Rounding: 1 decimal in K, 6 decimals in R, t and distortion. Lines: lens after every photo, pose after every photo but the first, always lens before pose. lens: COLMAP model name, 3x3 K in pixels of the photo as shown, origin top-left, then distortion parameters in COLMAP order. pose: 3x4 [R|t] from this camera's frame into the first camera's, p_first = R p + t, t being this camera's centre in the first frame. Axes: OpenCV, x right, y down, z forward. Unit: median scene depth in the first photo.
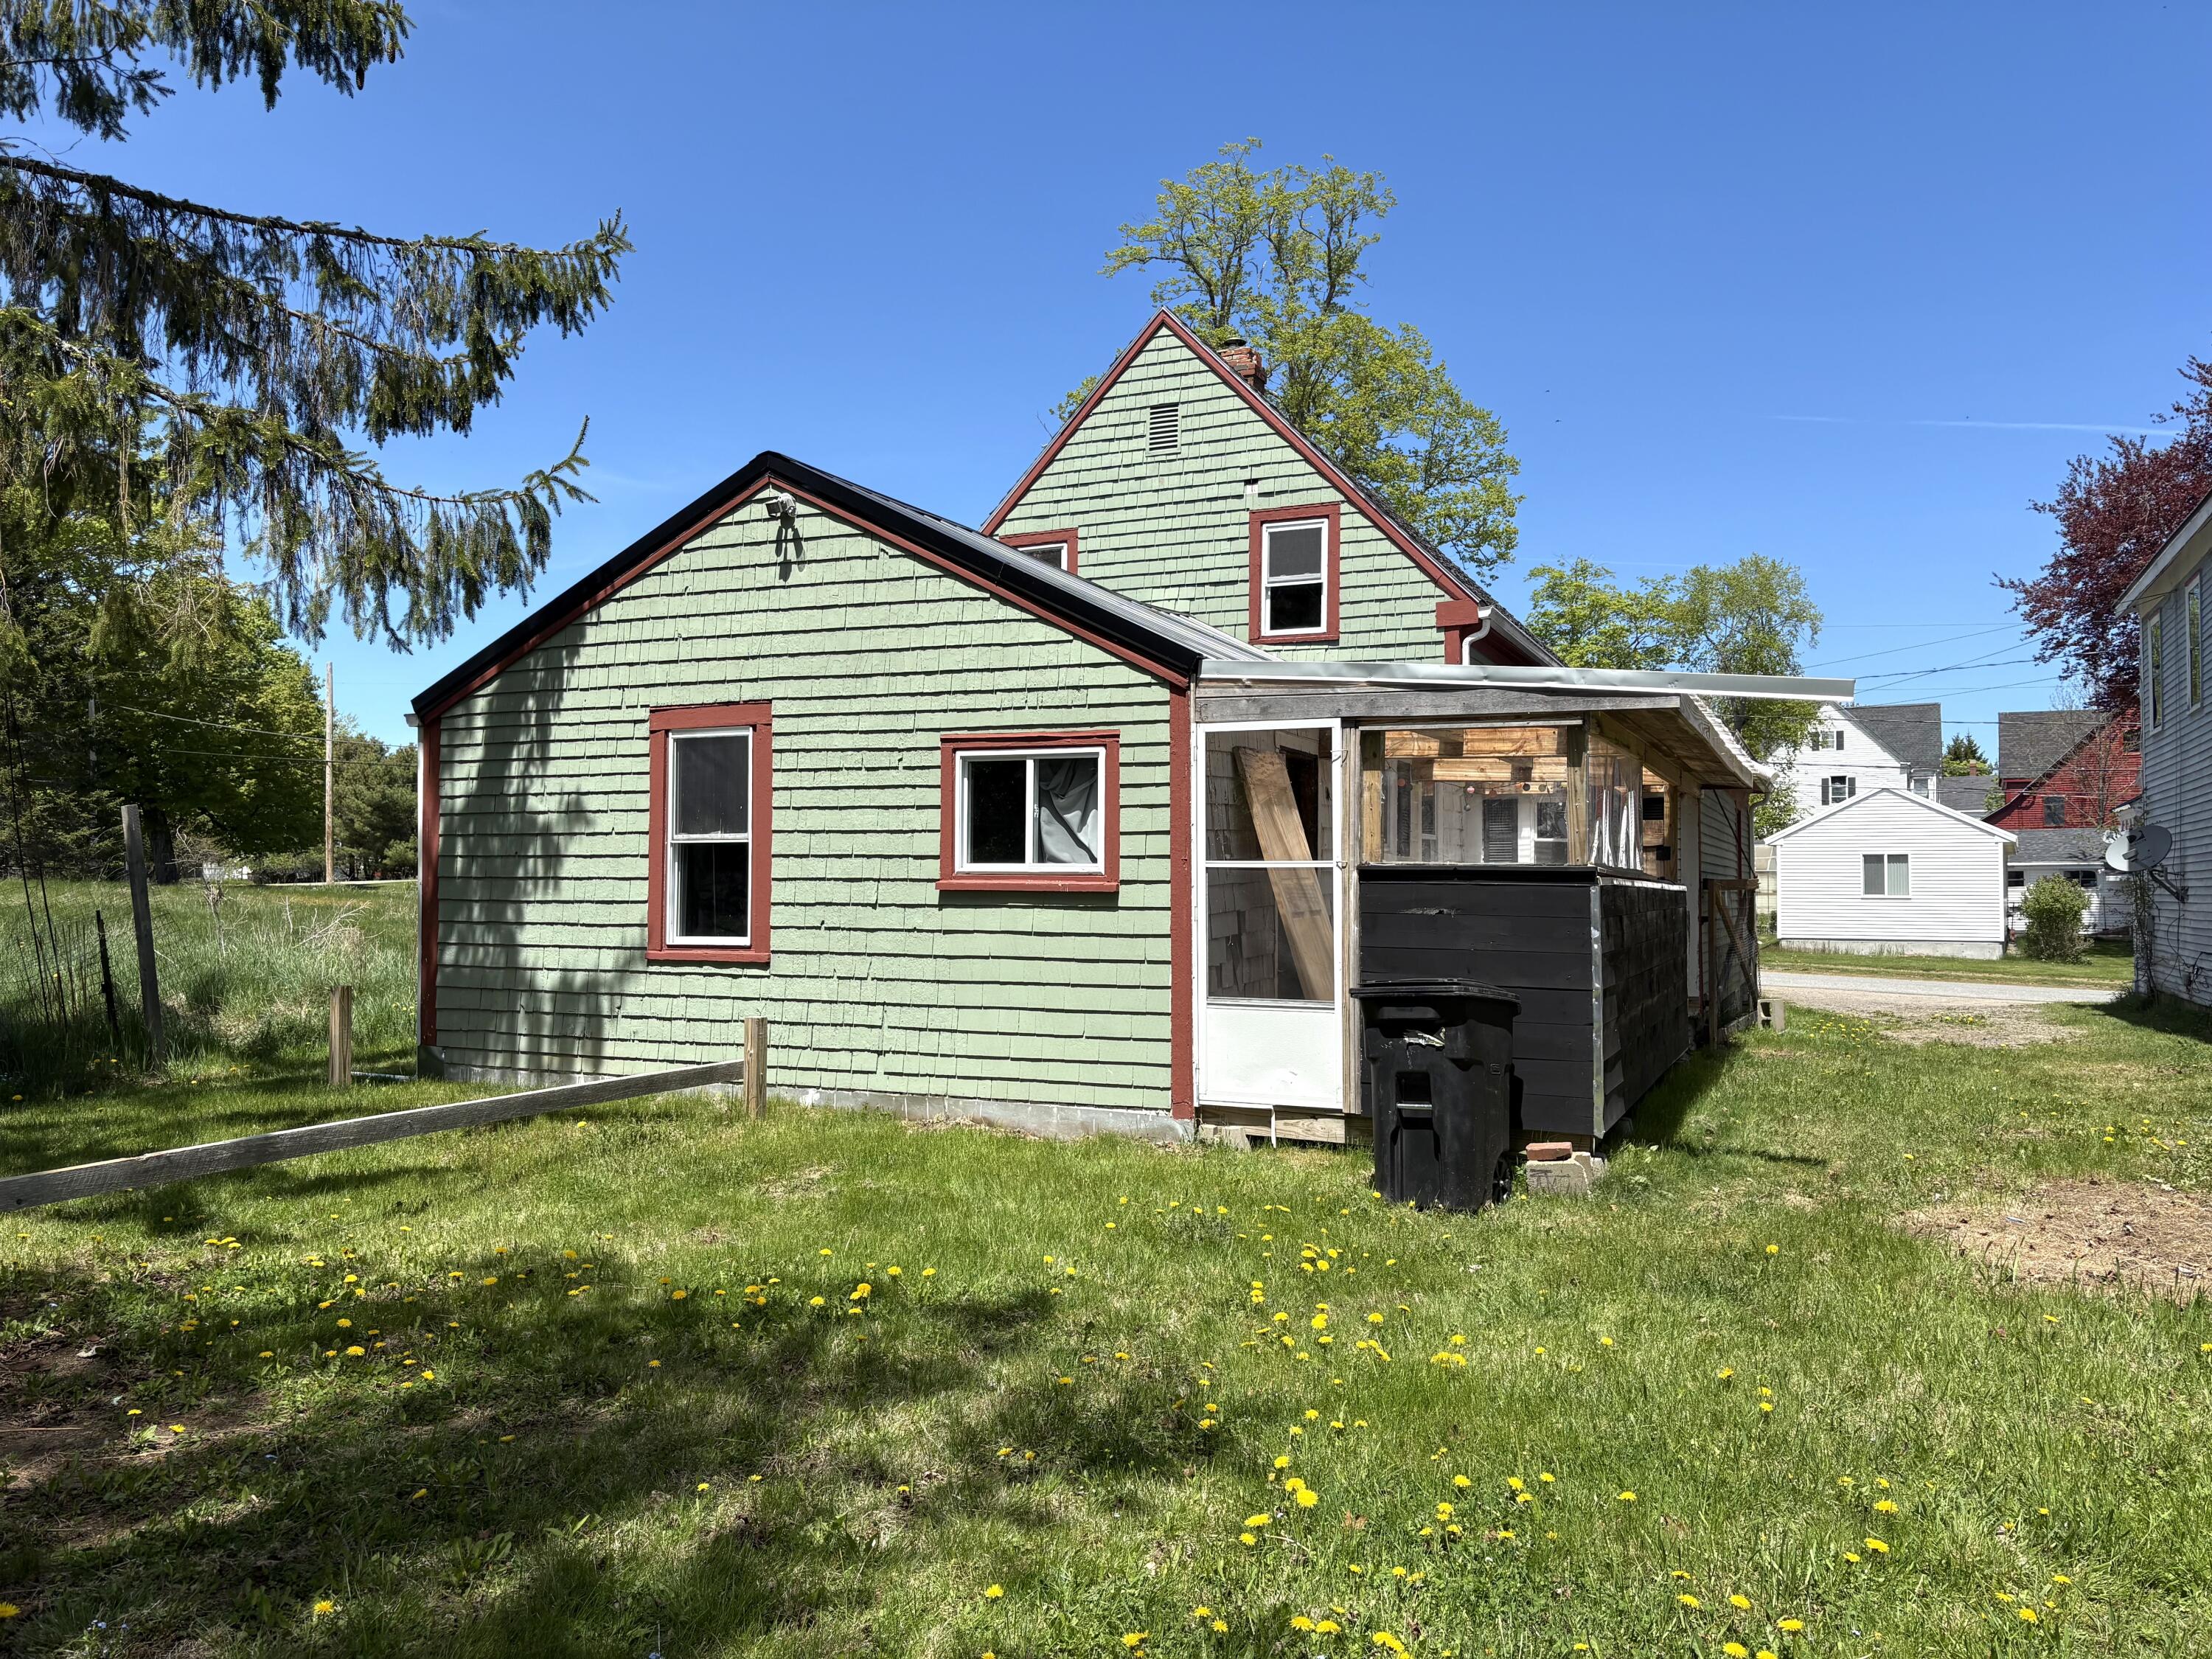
lens RADIAL K [[1682.1, 0, 1093.1], [0, 1682.1, 841.4], [0, 0, 1]] dist [0.042085, -0.028111]
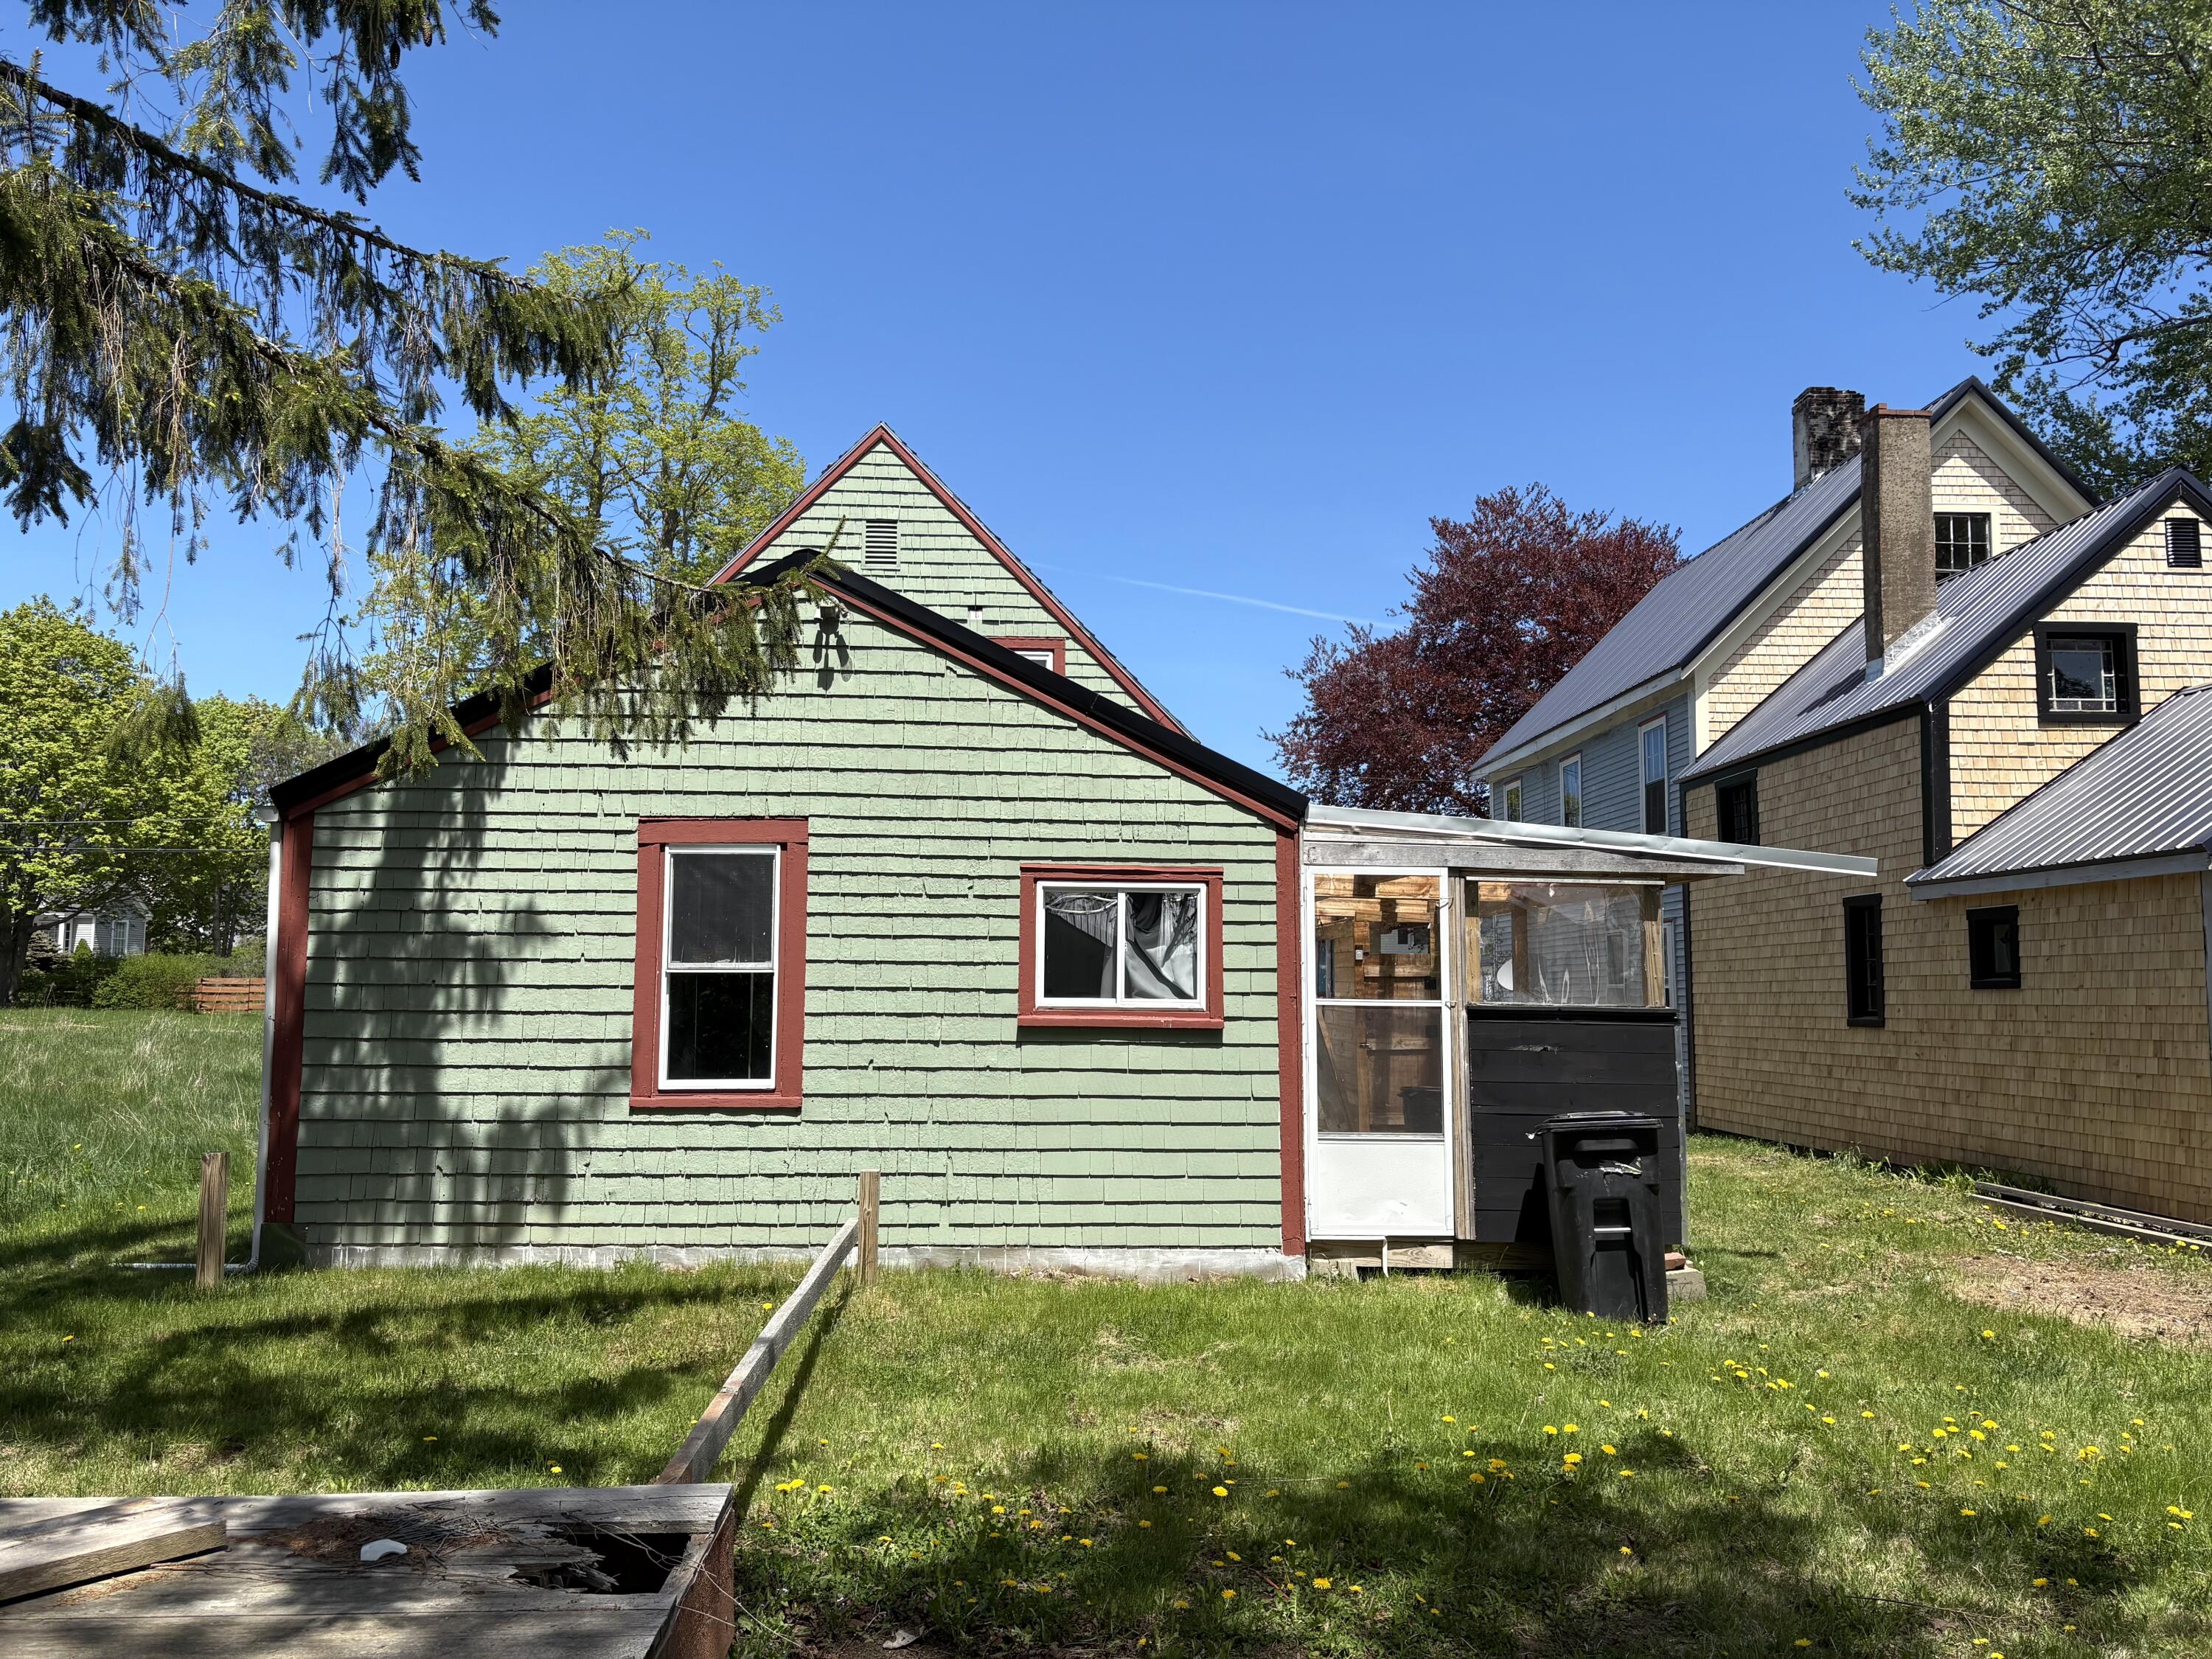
lens RADIAL K [[1710.2, 0, 1099.7], [0, 1710.2, 808.6], [0, 0, 1]] dist [0.122178, -0.462194]
pose [[0.893649, 0.052017, 0.445743, -0.482350], [-0.015213, 0.996200, -0.085754, -0.011191], [-0.448510, 0.069853, 0.891044, 0.100736]]
